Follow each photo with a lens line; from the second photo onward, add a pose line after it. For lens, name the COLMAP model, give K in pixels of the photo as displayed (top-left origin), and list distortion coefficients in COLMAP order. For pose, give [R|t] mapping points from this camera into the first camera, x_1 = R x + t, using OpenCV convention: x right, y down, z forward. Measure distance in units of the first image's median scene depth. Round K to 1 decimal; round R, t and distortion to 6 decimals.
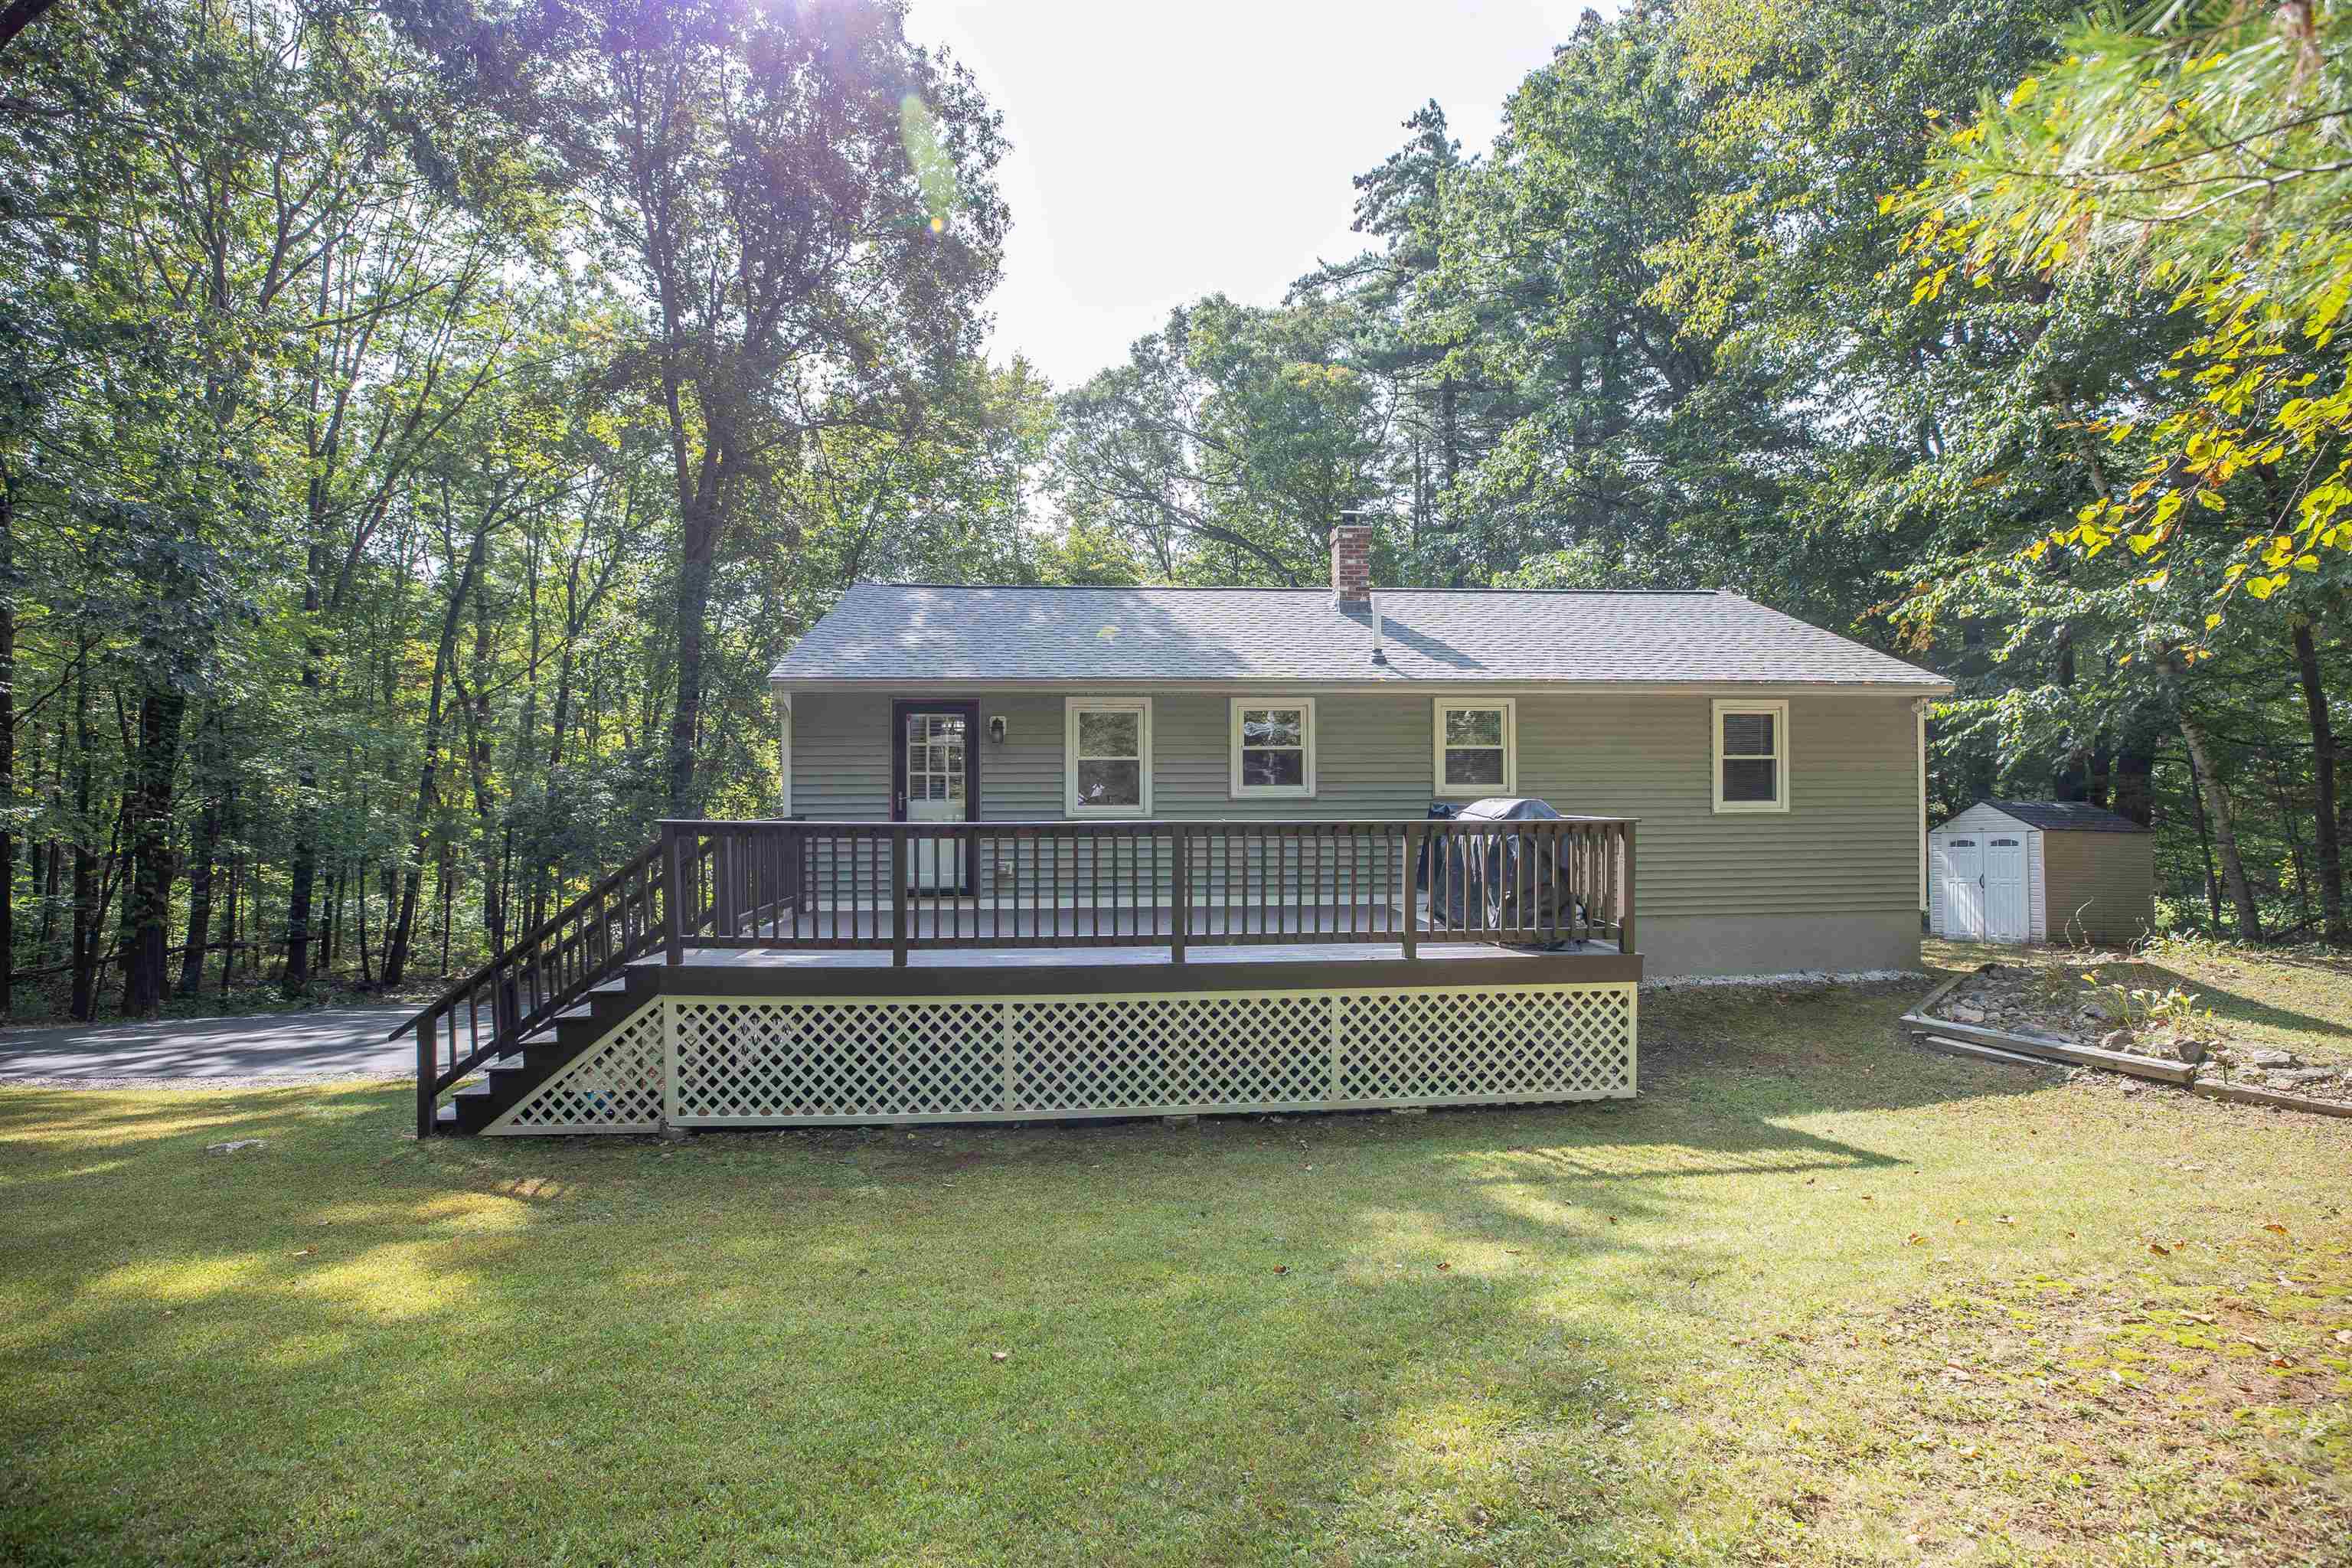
lens RADIAL K [[1072.6, 0, 1173.9], [0, 1072.6, 783.4], [0, 0, 1]] dist [-0.036986, 0.010201]
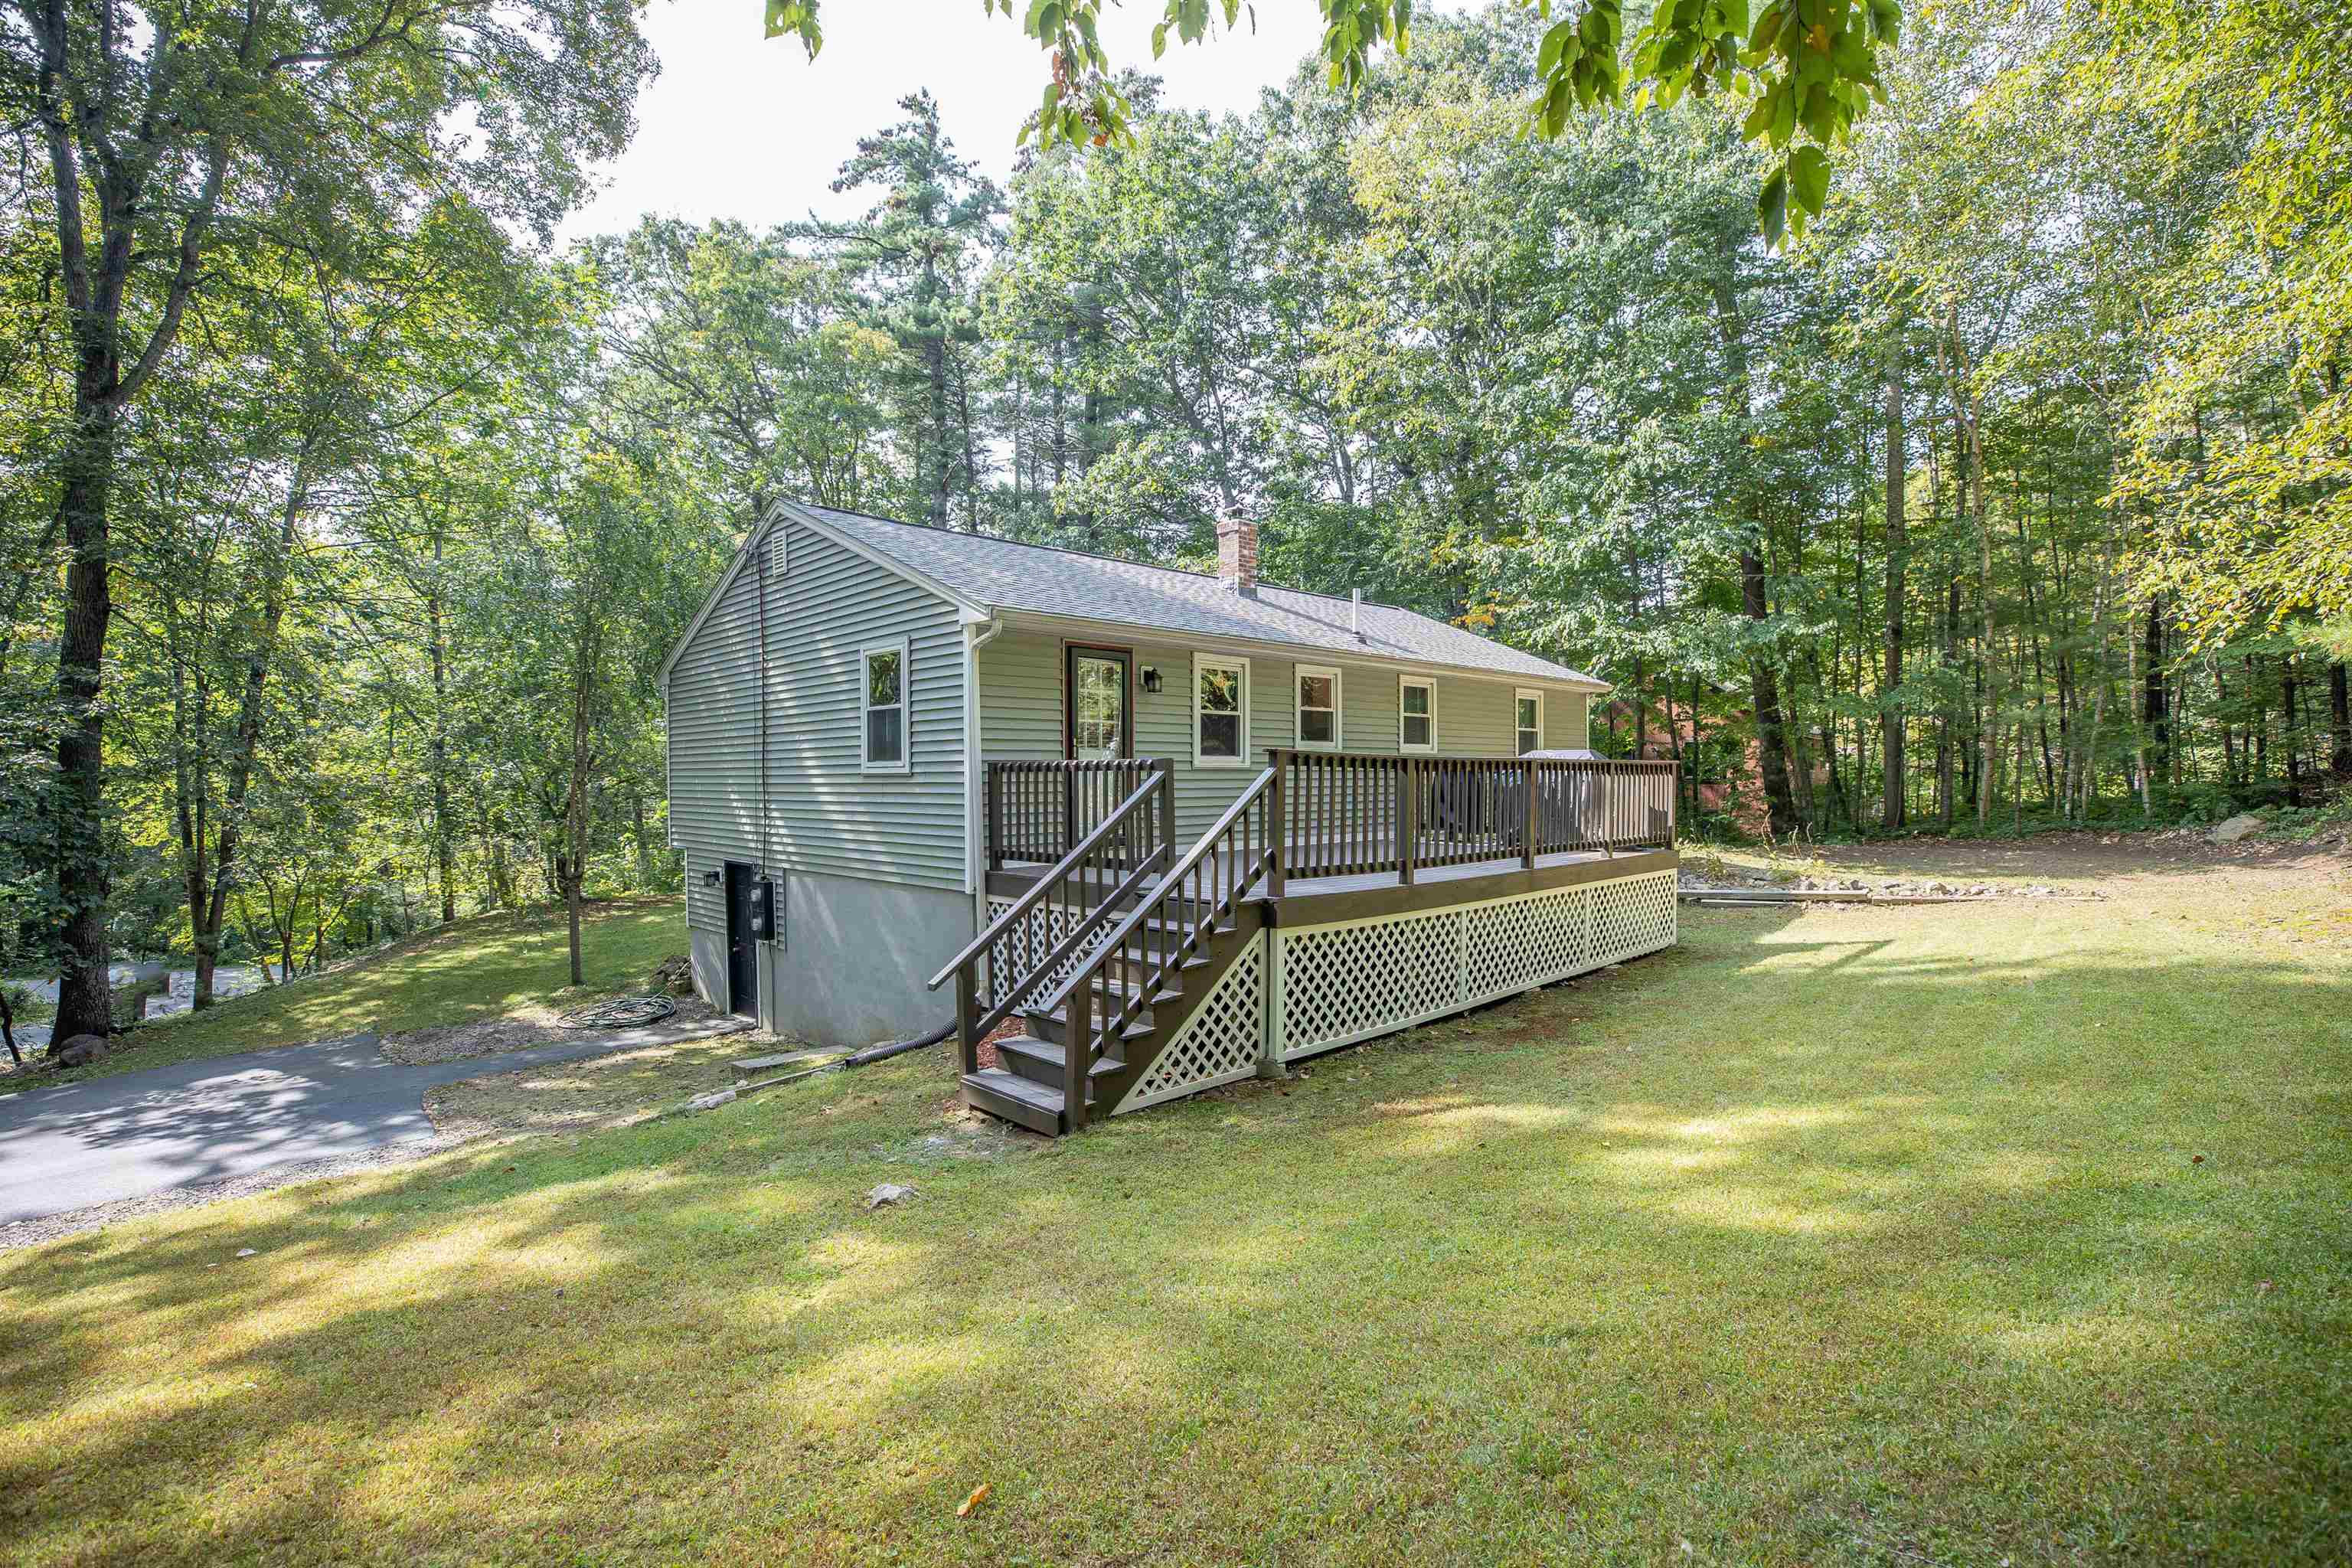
lens RADIAL K [[1072.6, 0, 1180.2], [0, 1072.6, 786.9], [0, 0, 1]] dist [-0.036986, 0.010201]
pose [[0.771717, -0.005703, 0.635941, -0.777474], [-0.001995, 0.999933, 0.011388, 0.039079], [-0.635963, -0.010057, 0.771654, 0.200456]]
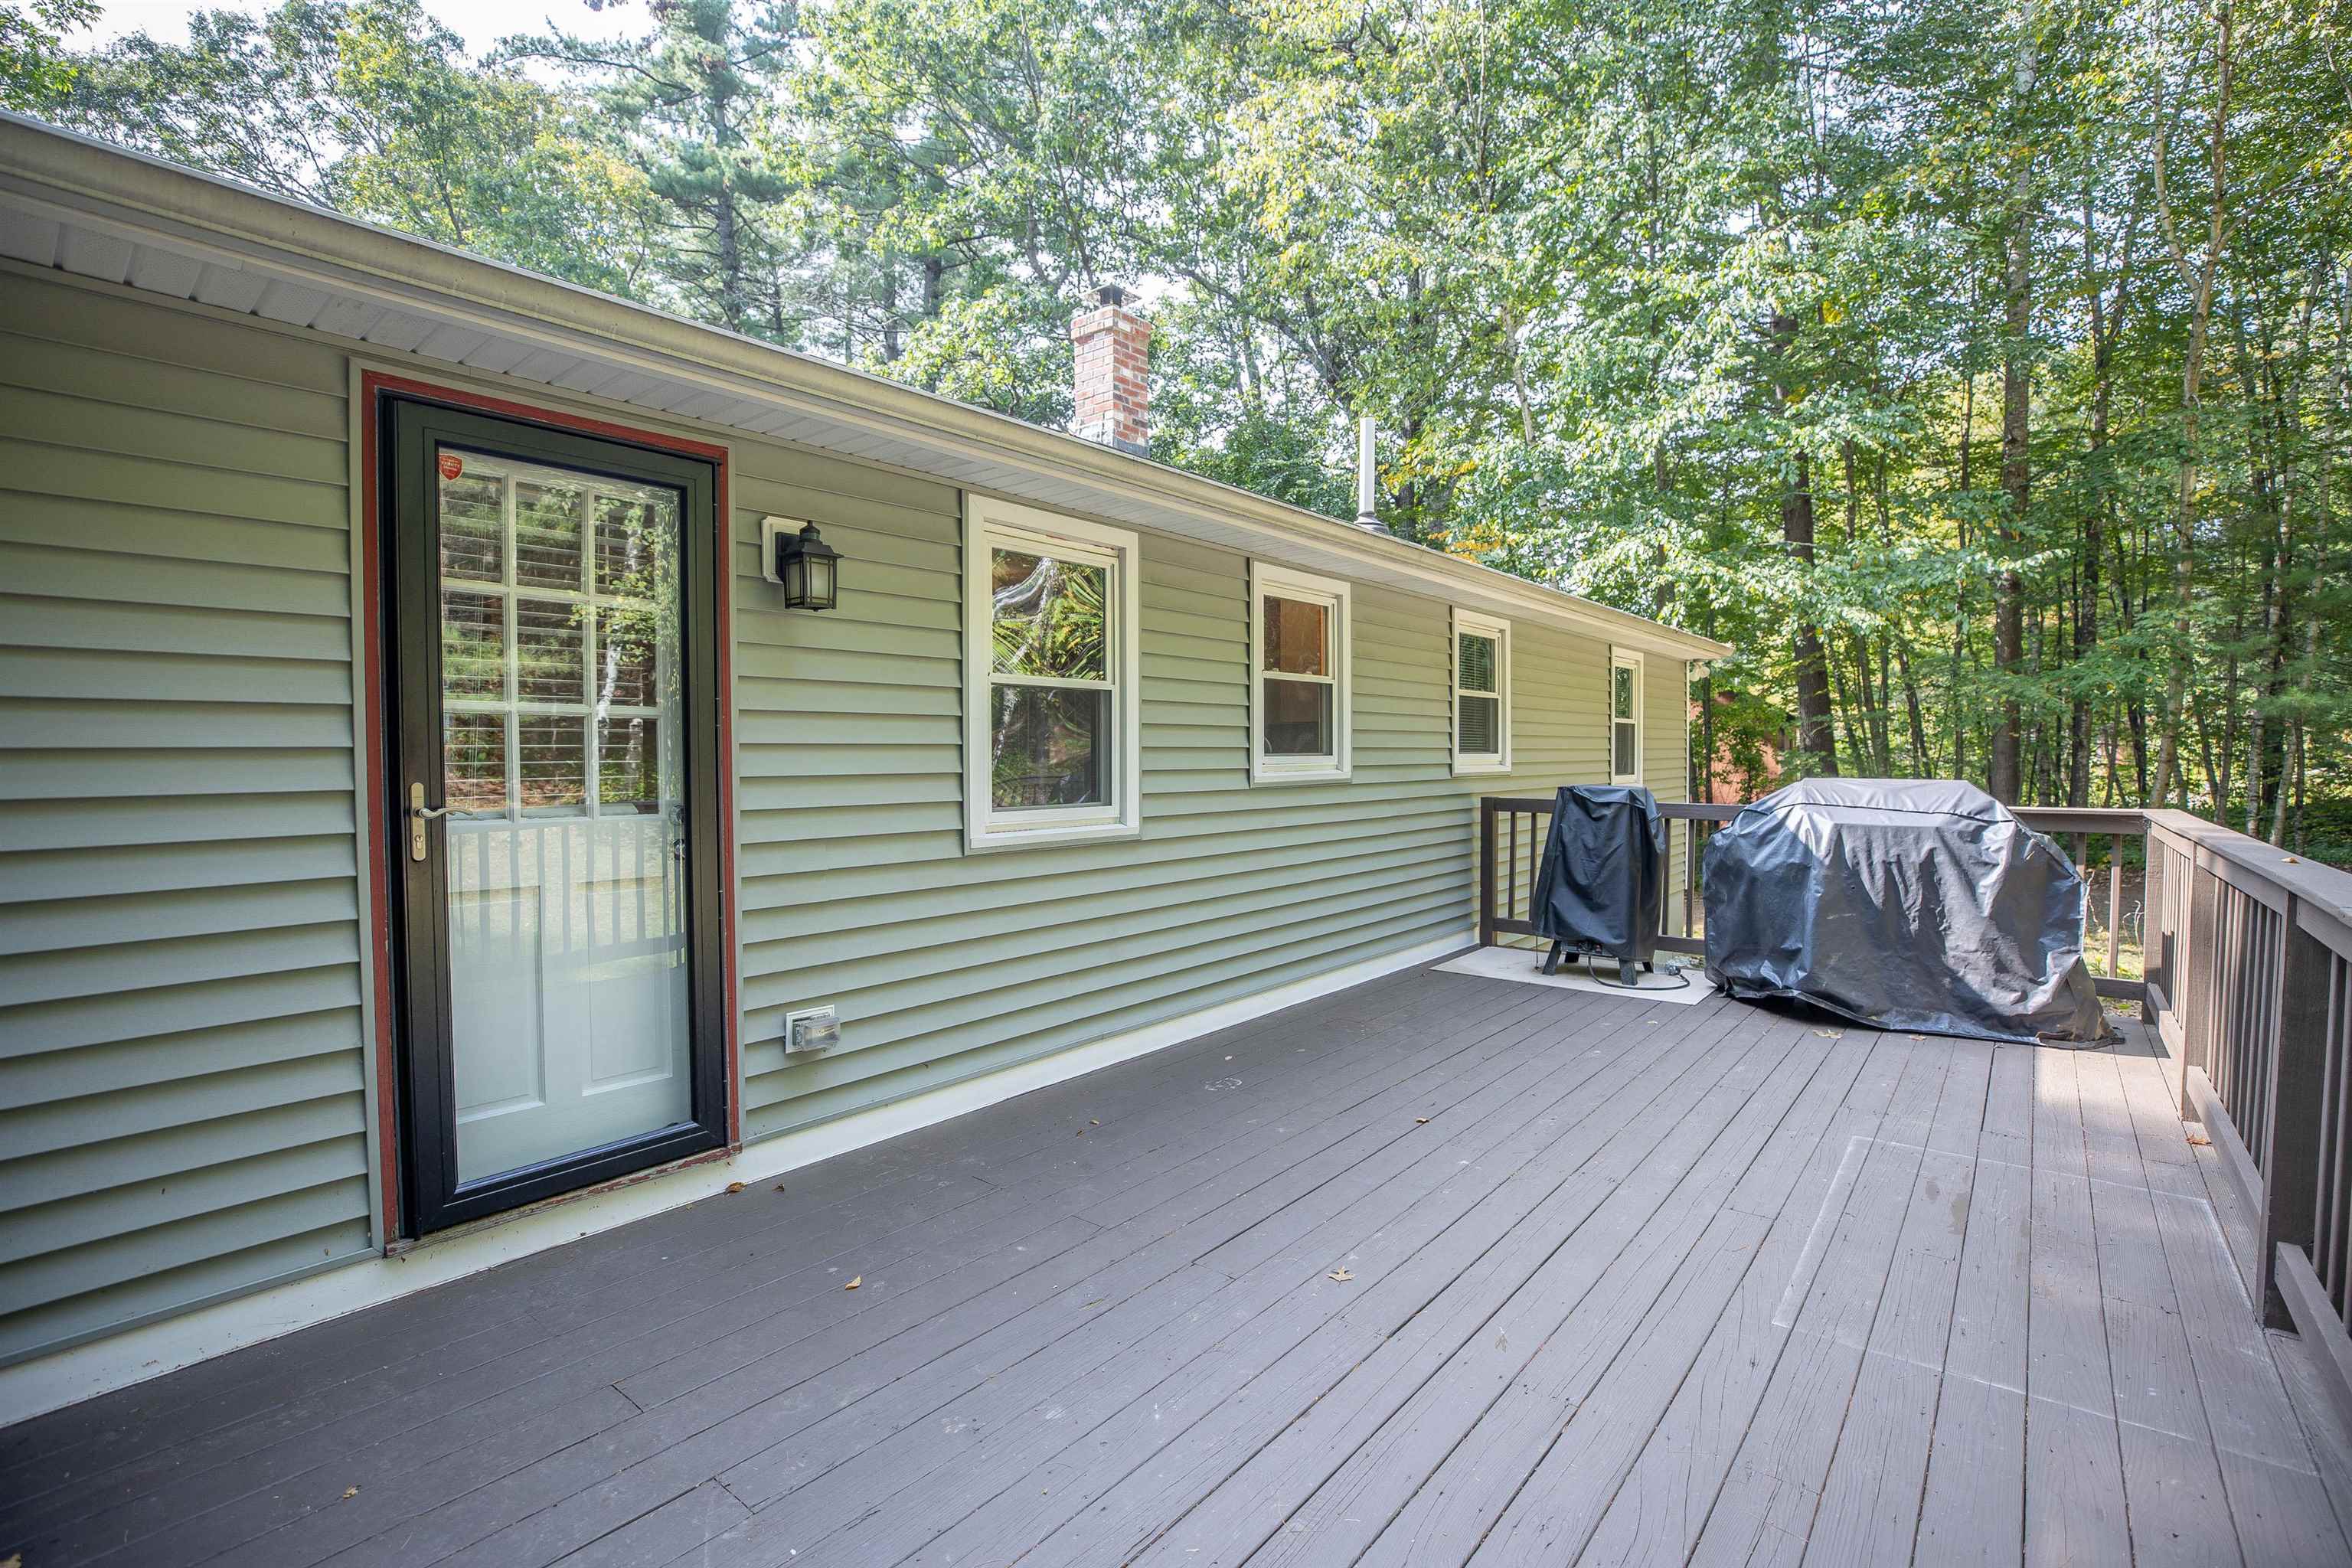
lens RADIAL K [[1072.6, 0, 1178.3], [0, 1072.6, 788.4], [0, 0, 1]] dist [-0.036986, 0.010201]
pose [[0.698255, -0.022024, 0.715510, -0.299973], [-0.001504, 0.999479, 0.032233, 0.001632], [-0.715847, -0.023583, 0.697858, 0.712999]]
